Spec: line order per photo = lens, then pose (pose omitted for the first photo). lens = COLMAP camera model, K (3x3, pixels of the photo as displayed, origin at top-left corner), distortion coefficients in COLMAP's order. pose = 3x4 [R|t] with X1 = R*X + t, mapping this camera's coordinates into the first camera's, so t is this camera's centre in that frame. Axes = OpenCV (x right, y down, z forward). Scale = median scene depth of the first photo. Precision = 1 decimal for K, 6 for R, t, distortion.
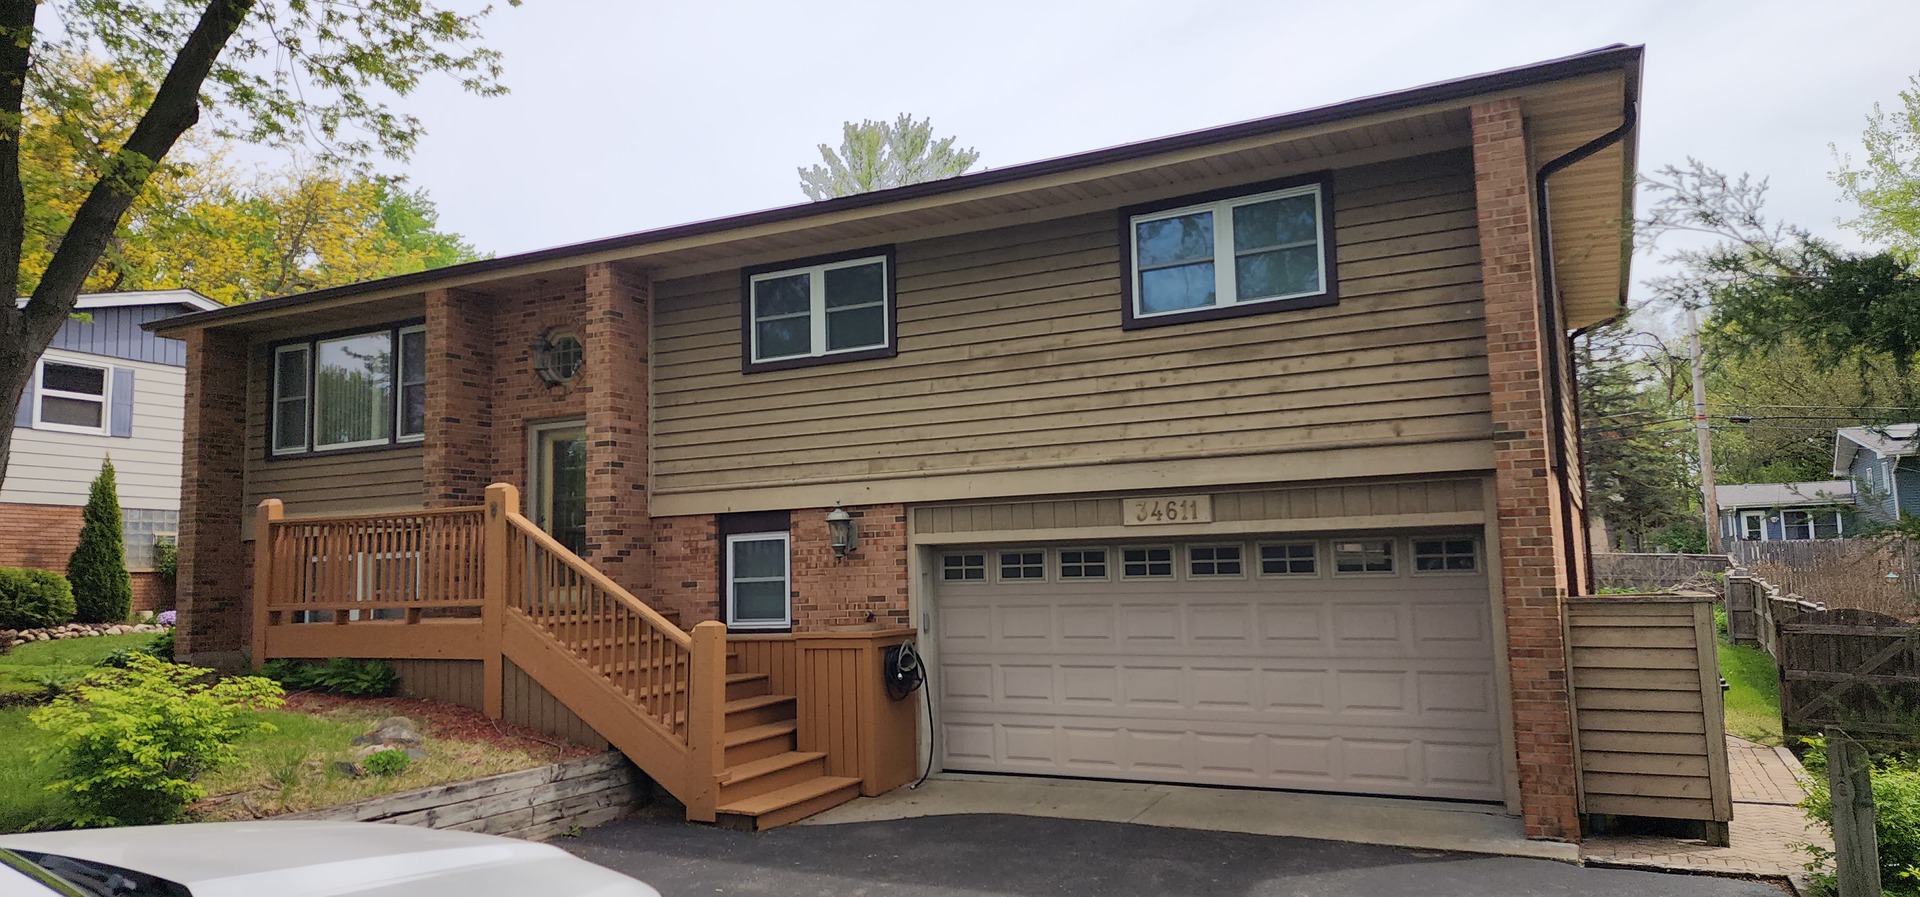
lens RADIAL K [[1255.6, 0, 968.5], [0, 1255.6, 453.1], [0, 0, 1]] dist [0.055735, -0.033220]
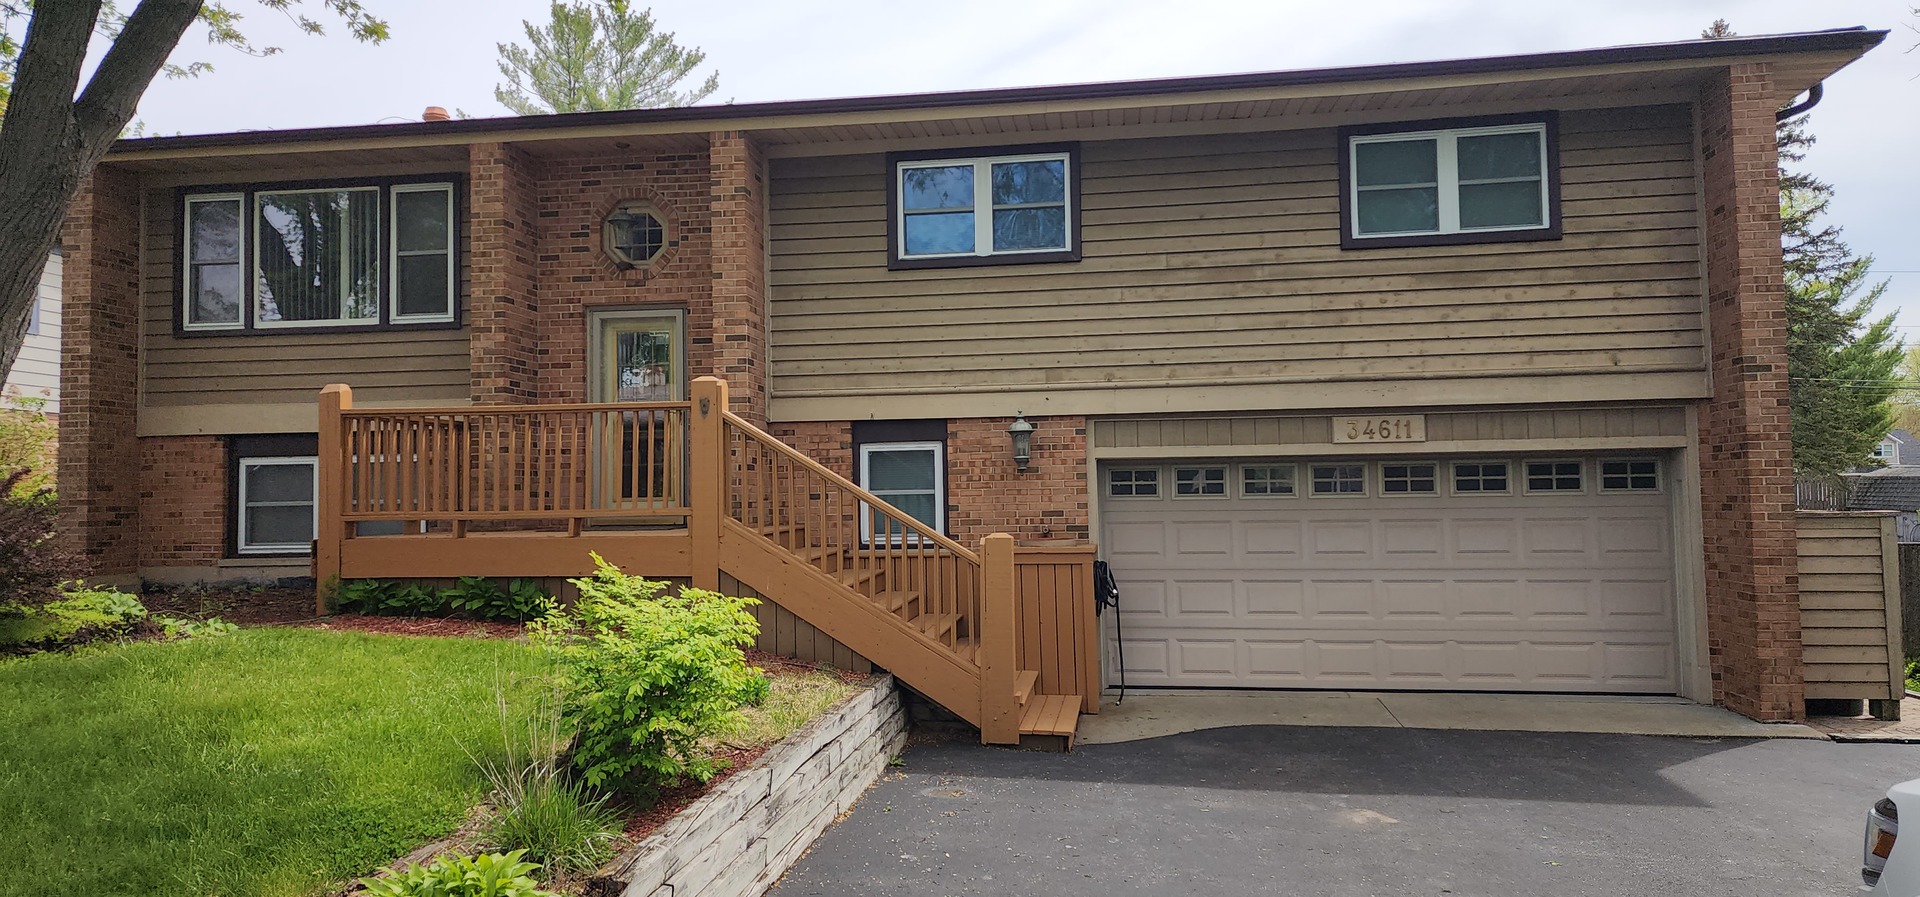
lens RADIAL K [[1255.6, 0, 942.1], [0, 1255.6, 456.1], [0, 0, 1]] dist [0.055735, -0.033220]
pose [[0.948644, 0.022041, 0.315576, -0.481841], [-0.040324, 0.997857, 0.051522, 0.027421], [-0.313764, -0.061602, 0.947500, 0.122933]]
